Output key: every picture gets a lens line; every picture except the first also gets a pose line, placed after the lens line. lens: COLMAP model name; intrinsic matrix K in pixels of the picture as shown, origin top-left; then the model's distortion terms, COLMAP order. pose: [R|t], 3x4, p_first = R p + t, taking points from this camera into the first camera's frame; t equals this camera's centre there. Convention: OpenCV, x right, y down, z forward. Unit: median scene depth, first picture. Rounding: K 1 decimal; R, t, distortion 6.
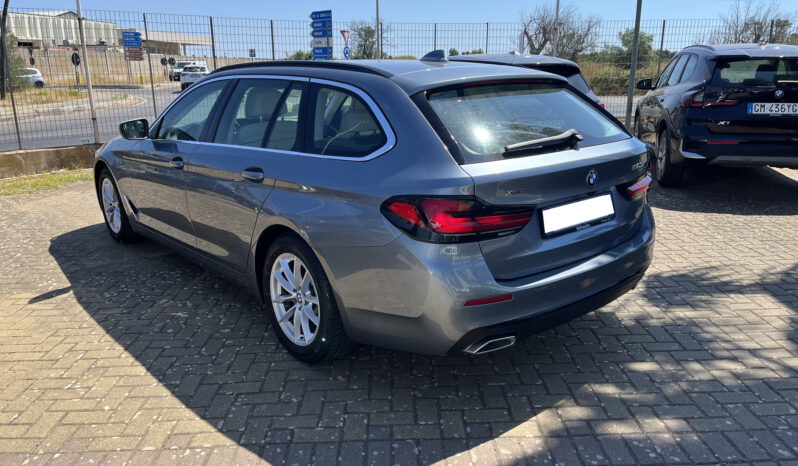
lens RADIAL K [[629.5, 0, 396.5], [0, 629.5, 232.8], [0, 0, 1]] dist [0.043613, -0.026585]
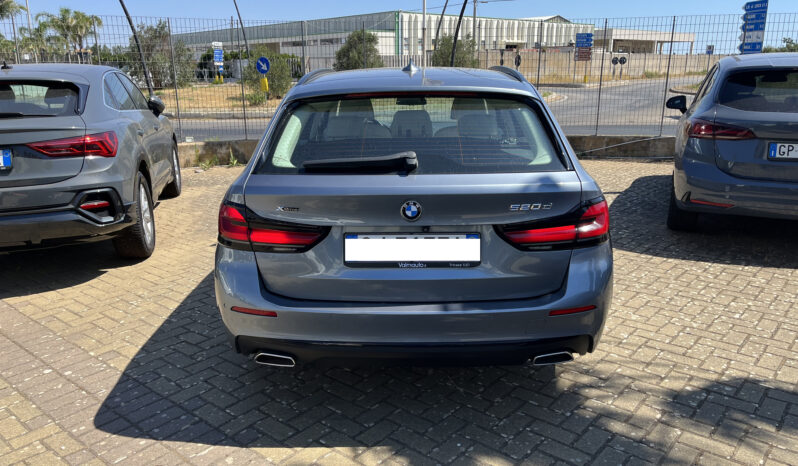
lens RADIAL K [[629.5, 0, 402.6], [0, 629.5, 232.9], [0, 0, 1]] dist [0.043613, -0.026585]
pose [[0.741342, 0.174911, -0.647934, 0.655170], [-0.172779, 0.982640, 0.067578, -0.085640], [0.648506, 0.061851, 0.758693, 0.263861]]
